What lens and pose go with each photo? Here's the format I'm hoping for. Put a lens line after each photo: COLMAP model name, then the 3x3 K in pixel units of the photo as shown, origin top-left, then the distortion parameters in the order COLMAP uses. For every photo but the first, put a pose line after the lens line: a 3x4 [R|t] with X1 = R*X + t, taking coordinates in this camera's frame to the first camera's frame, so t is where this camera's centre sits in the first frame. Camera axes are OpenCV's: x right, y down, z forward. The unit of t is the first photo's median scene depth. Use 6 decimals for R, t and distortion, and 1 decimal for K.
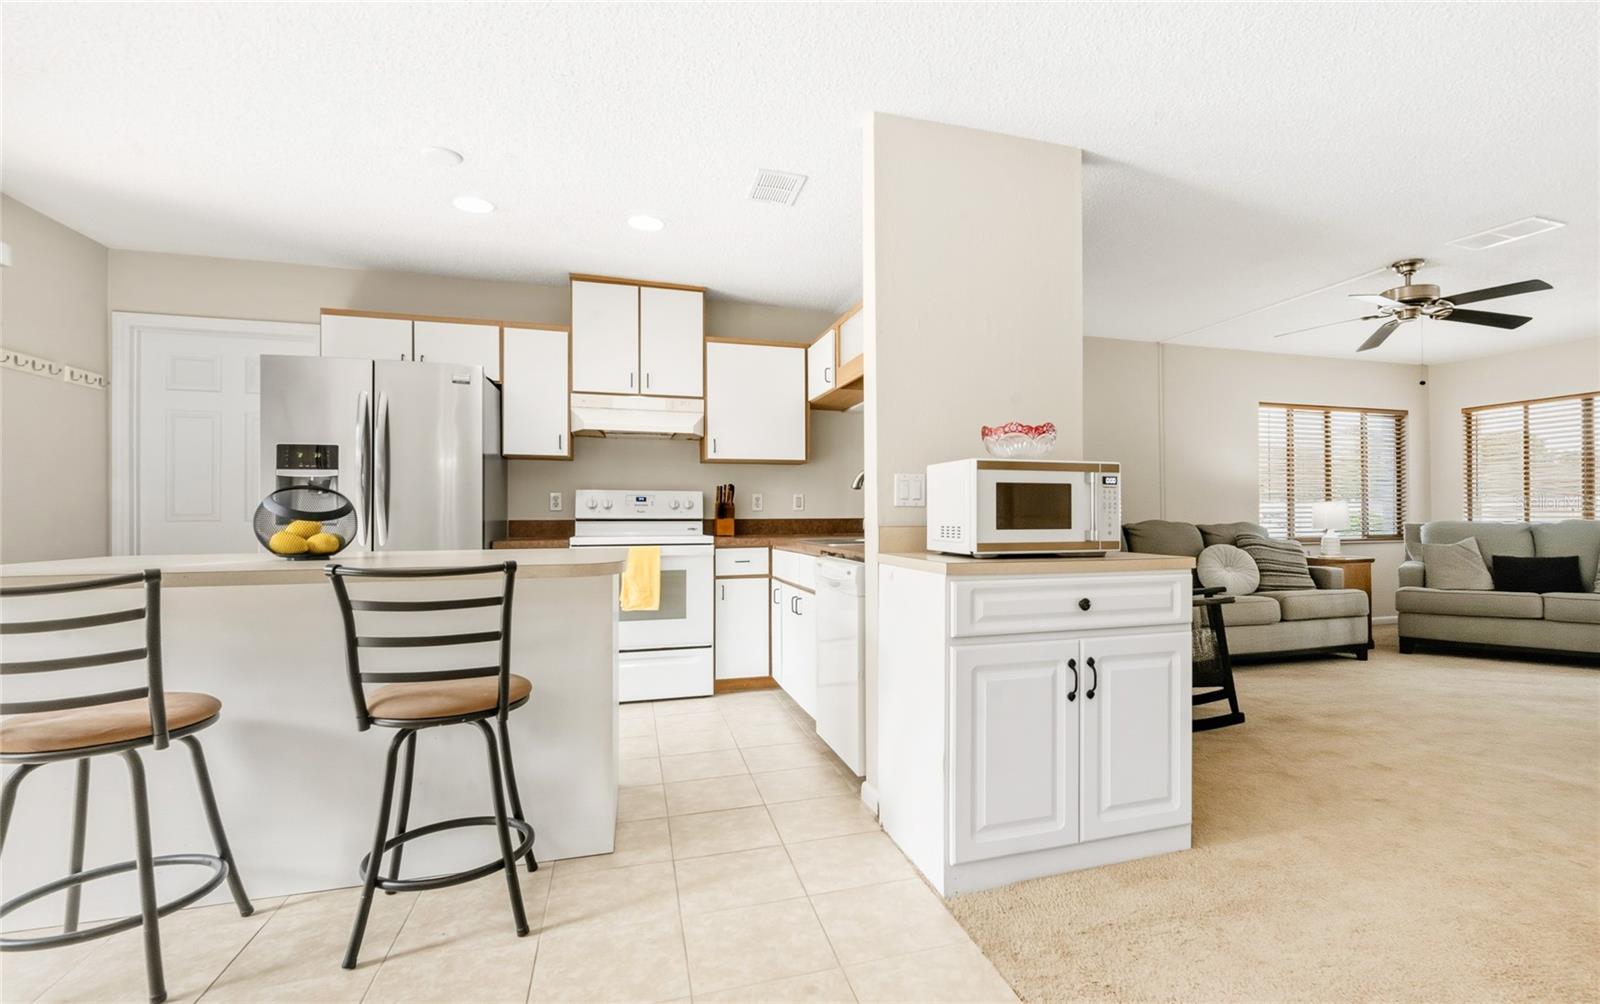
lens RADIAL K [[782.4, 0, 878.2], [0, 782.4, 506.6], [0, 0, 1]] dist [0.013789, 0.002702]
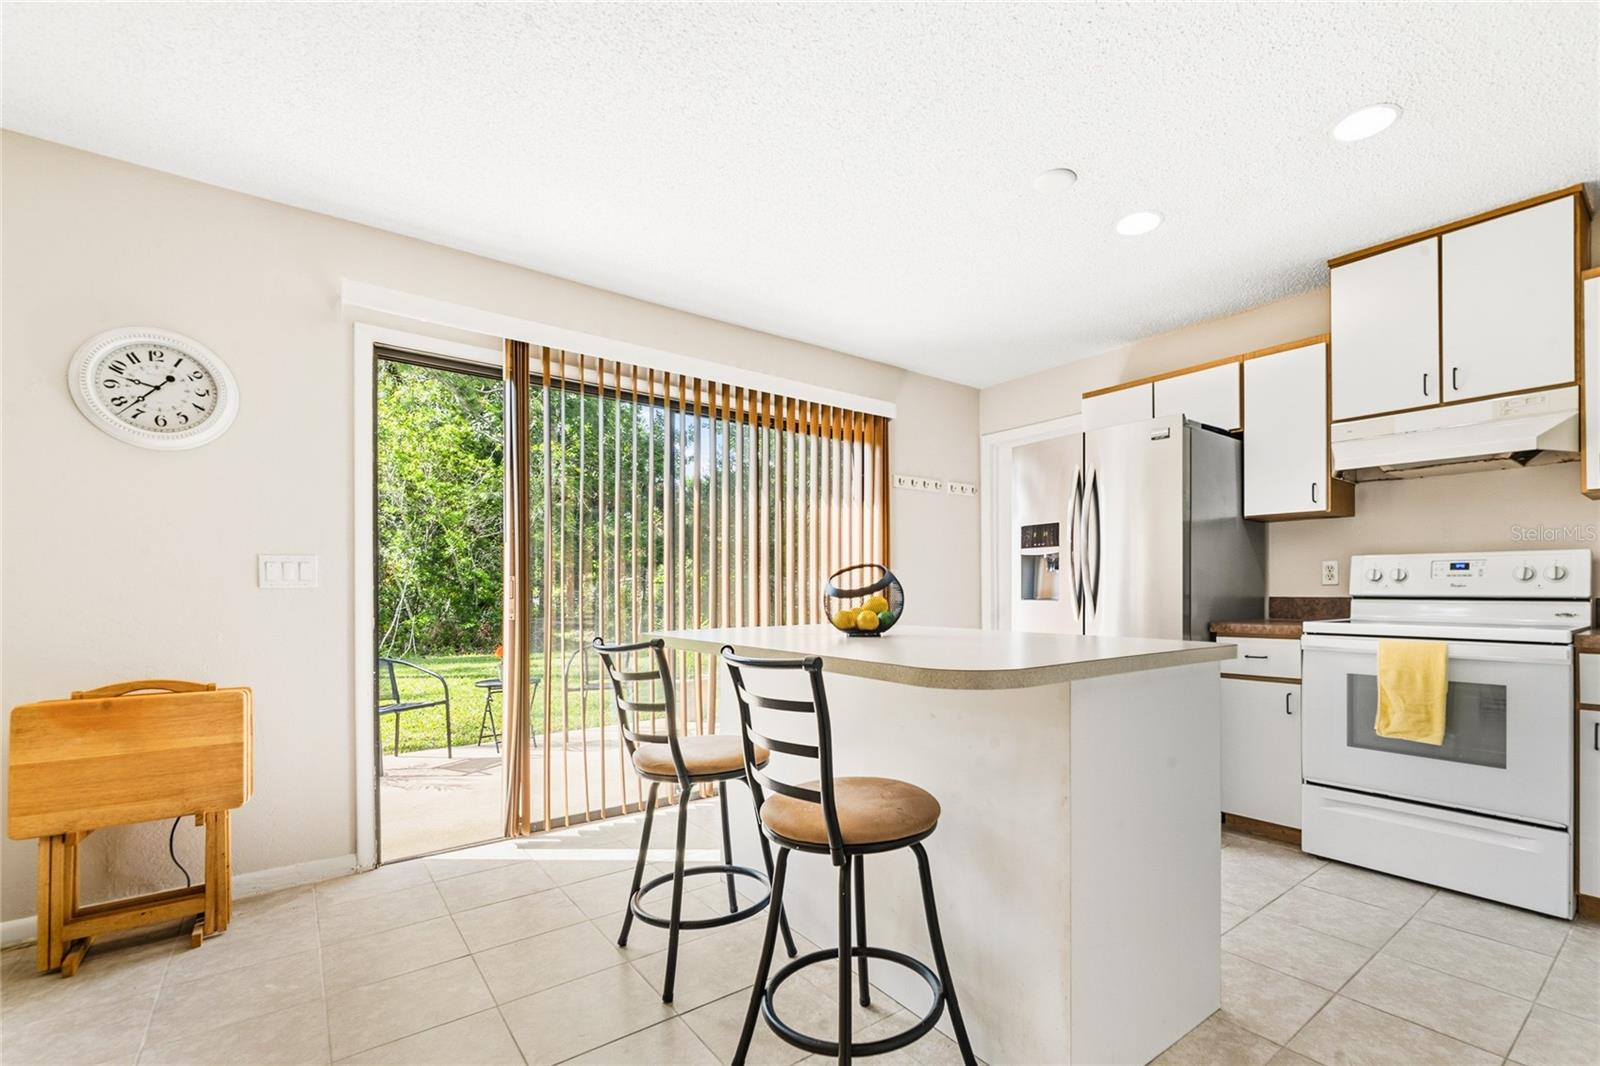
lens RADIAL K [[725.9, 0, 879.3], [0, 725.9, 588.4], [0, 0, 1]] dist [-0.000558, 0.000163]
pose [[0.357502, 0.000043, -0.933912, 0.087766], [0.011824, 0.999920, 0.004572, 0.000486], [0.933838, -0.012678, 0.357473, 0.356330]]
